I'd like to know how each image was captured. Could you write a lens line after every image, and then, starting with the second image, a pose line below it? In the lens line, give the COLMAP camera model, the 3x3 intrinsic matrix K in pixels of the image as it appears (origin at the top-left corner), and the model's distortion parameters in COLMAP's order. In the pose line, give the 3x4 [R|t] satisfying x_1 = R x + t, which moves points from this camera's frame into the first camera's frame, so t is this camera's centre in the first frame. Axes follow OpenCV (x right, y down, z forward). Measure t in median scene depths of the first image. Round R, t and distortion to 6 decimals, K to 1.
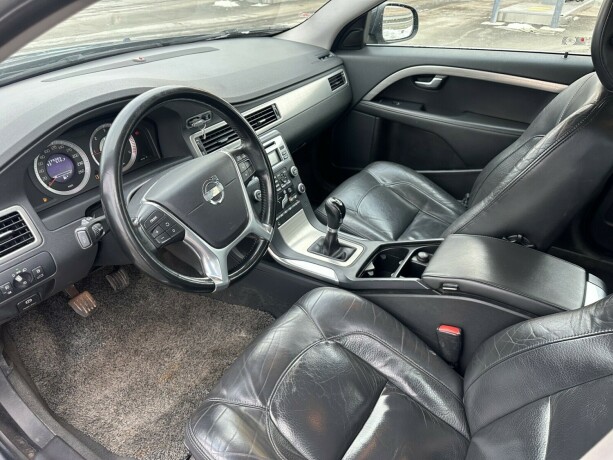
lens RADIAL K [[442.2, 0, 306.8], [0, 442.2, 203.7], [0, 0, 1]] dist [0.106085, -0.173334]
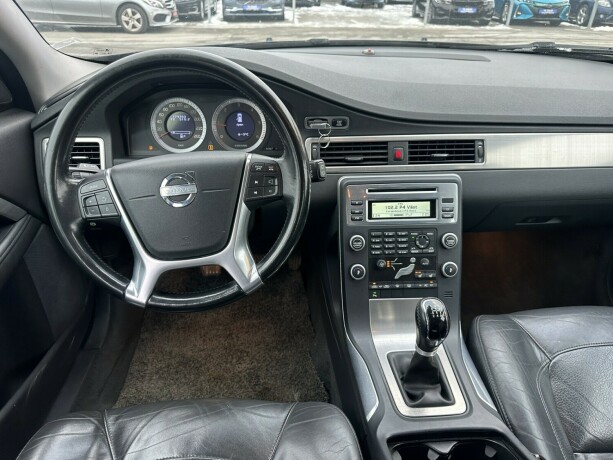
lens RADIAL K [[442.2, 0, 306.8], [0, 442.2, 203.7], [0, 0, 1]] dist [0.106085, -0.173334]
pose [[0.578368, 0.369774, -0.727157, 0.329568], [-0.407405, 0.903178, 0.135241, -0.134029], [0.706761, 0.218028, 0.673017, 0.418042]]
